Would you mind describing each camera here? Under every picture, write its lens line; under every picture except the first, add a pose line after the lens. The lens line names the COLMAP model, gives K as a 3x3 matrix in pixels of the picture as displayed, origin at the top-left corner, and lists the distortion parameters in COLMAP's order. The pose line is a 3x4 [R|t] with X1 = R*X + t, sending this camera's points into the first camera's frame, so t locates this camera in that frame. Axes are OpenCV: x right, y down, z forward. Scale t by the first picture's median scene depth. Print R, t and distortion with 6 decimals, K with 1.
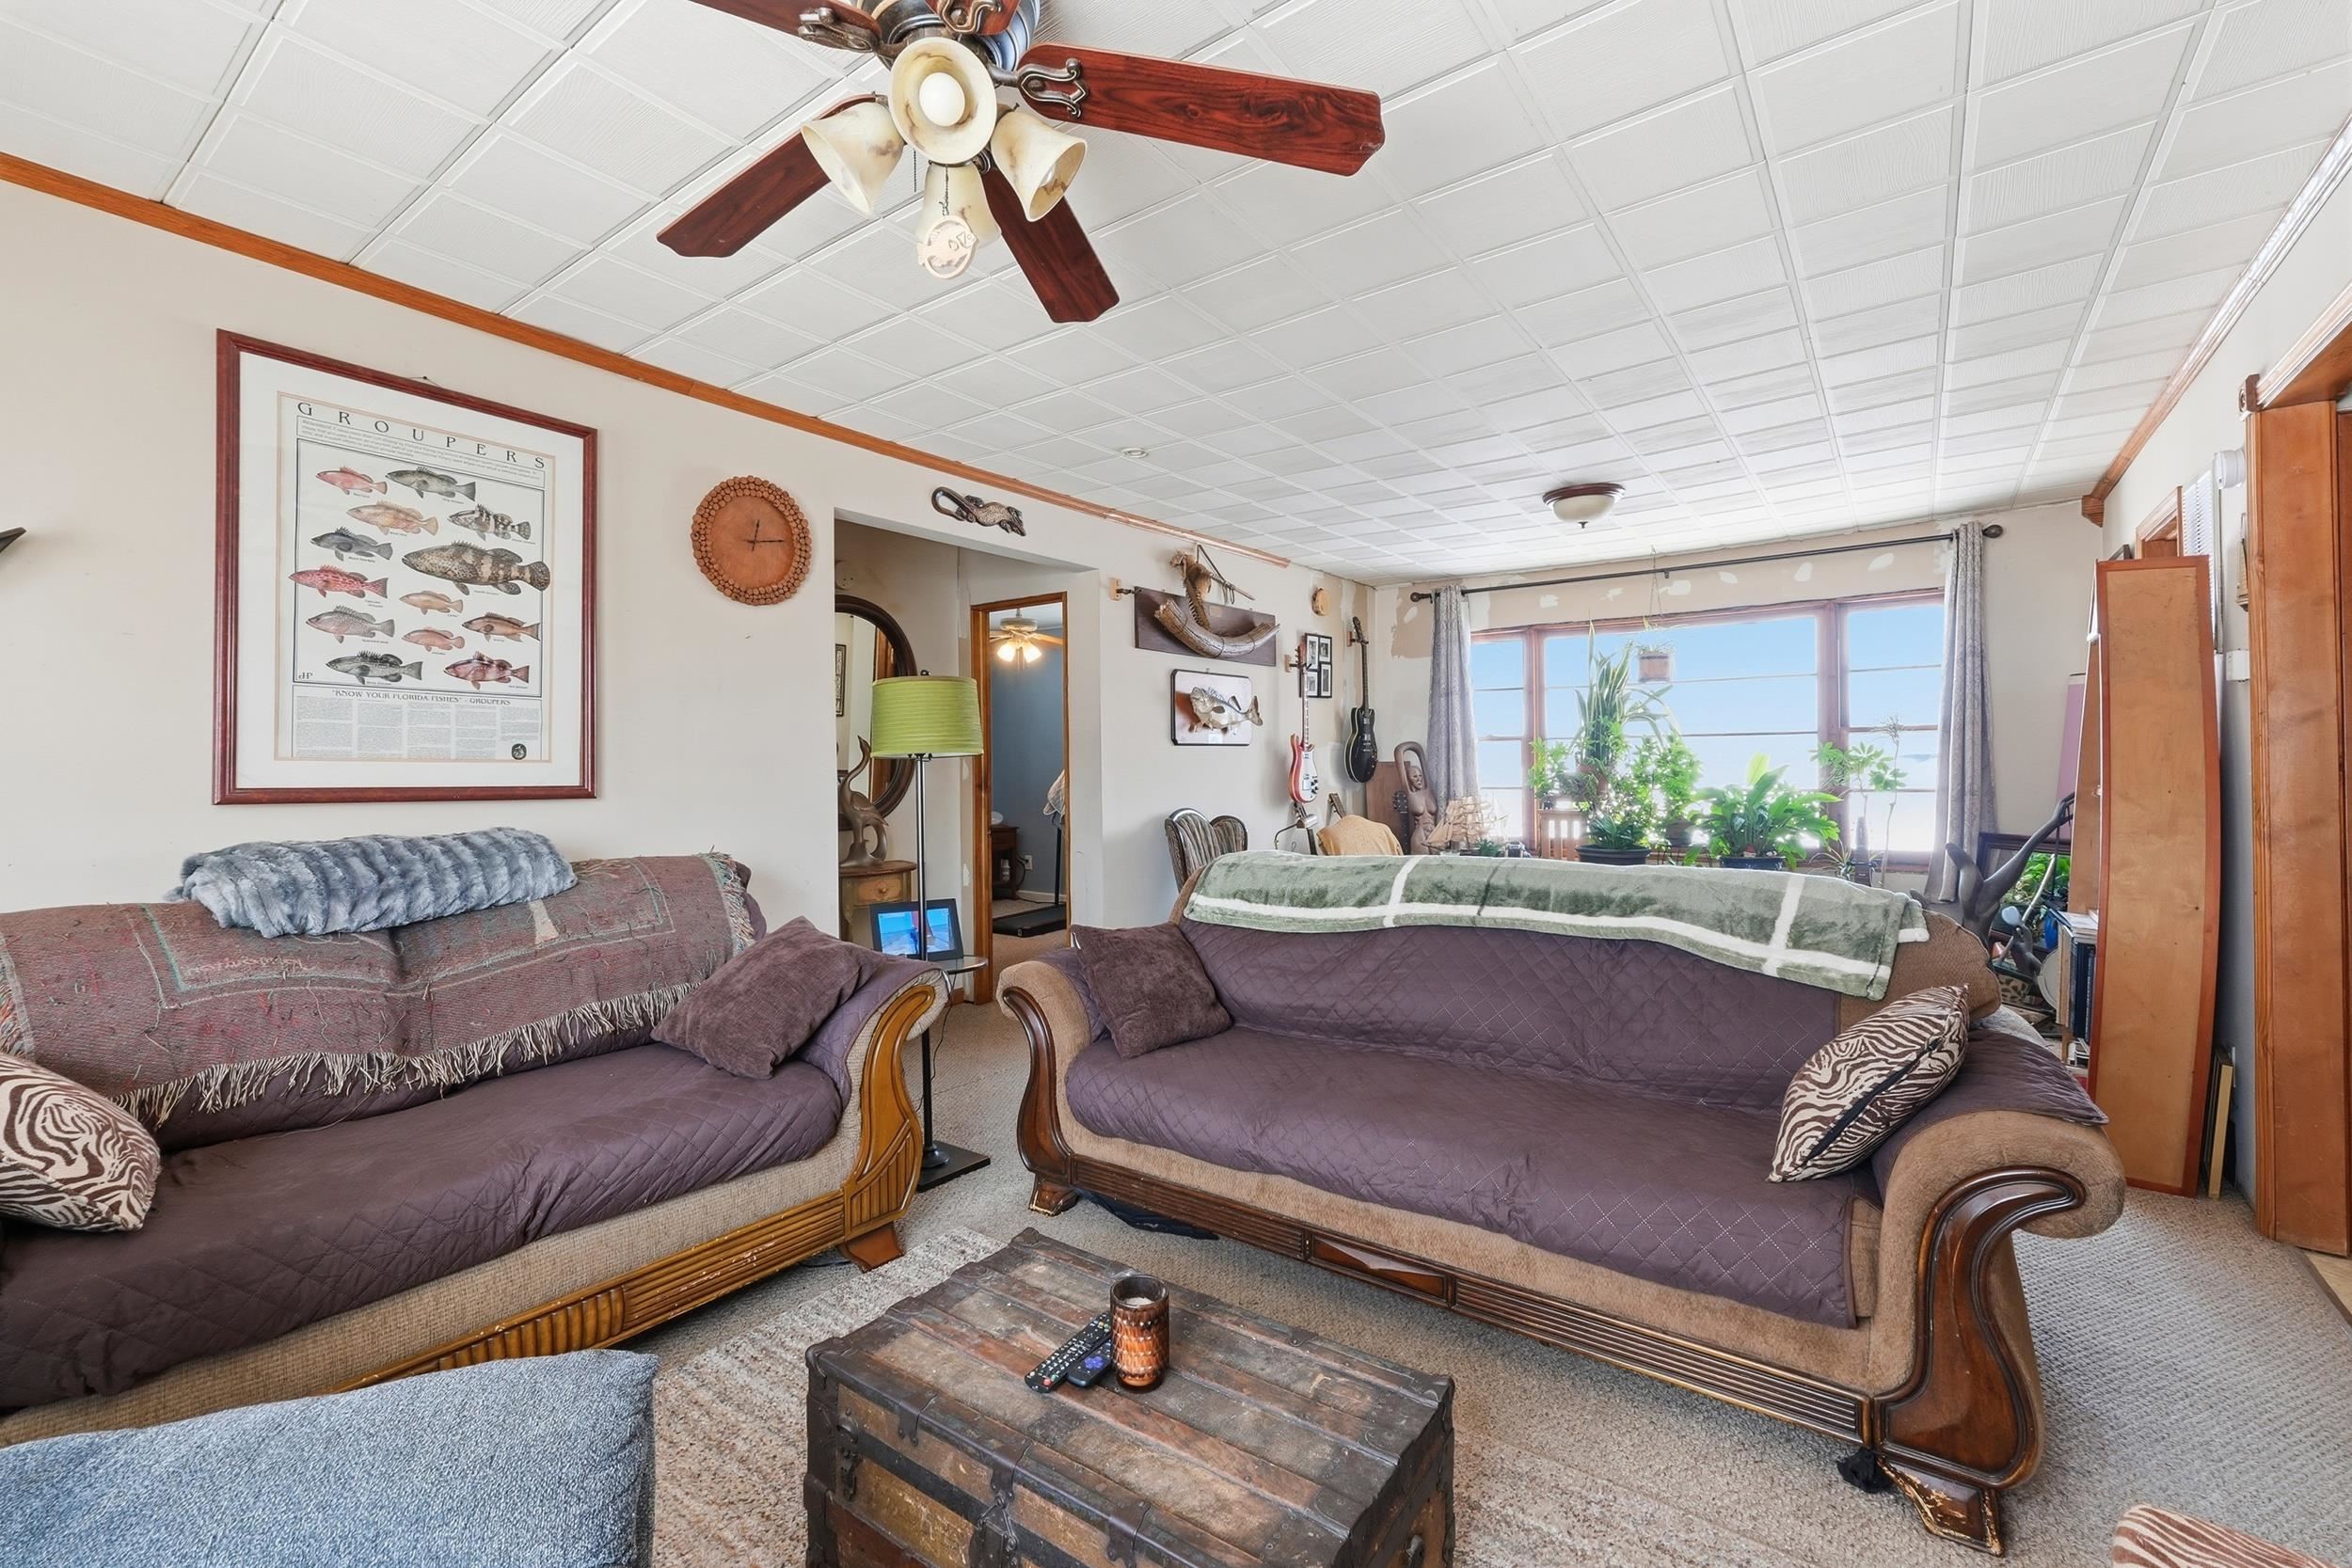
lens RADIAL K [[1014.0, 0, 1174.4], [0, 1014.0, 773.9], [0, 0, 1]] dist [-0.000256, 0.000366]
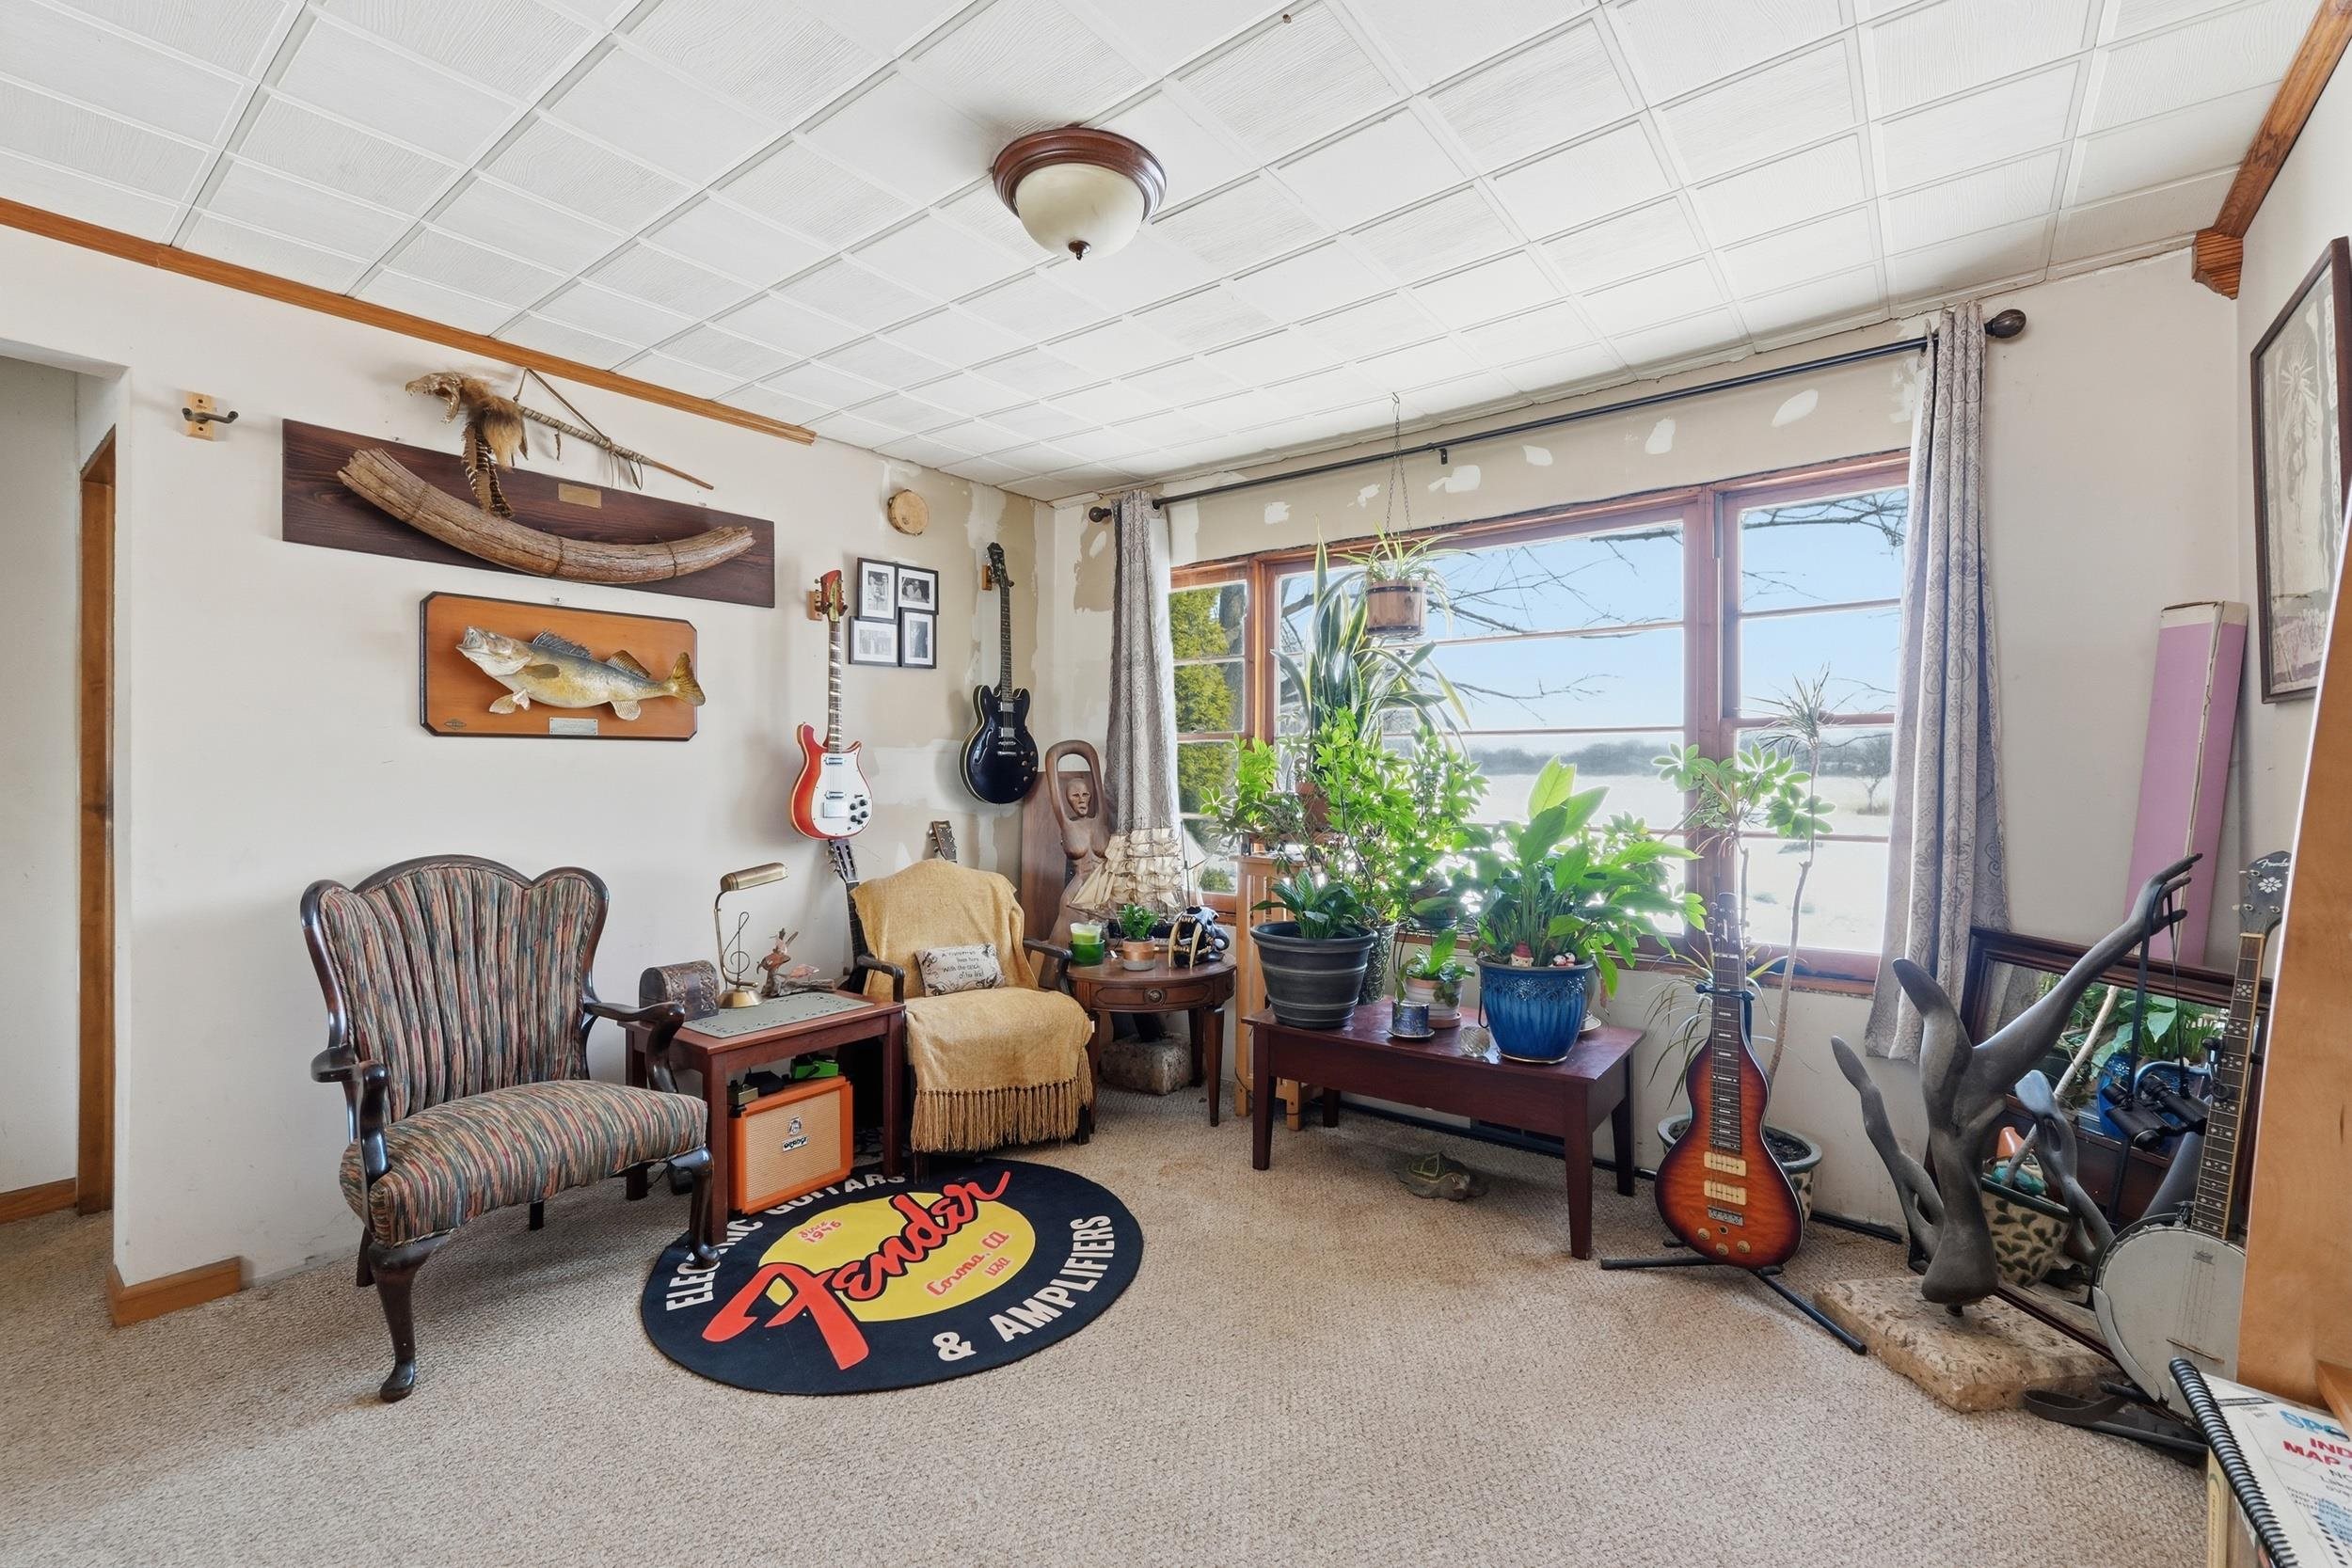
lens RADIAL K [[1014.0, 0, 1172.8], [0, 1014.0, 781.2], [0, 0, 1]] dist [-0.000256, 0.000366]
pose [[0.999785, 0.012353, -0.016634, 0.387824], [-0.012379, 0.999922, -0.001500, -0.008076], [0.016614, 0.001706, 0.999861, 0.469657]]
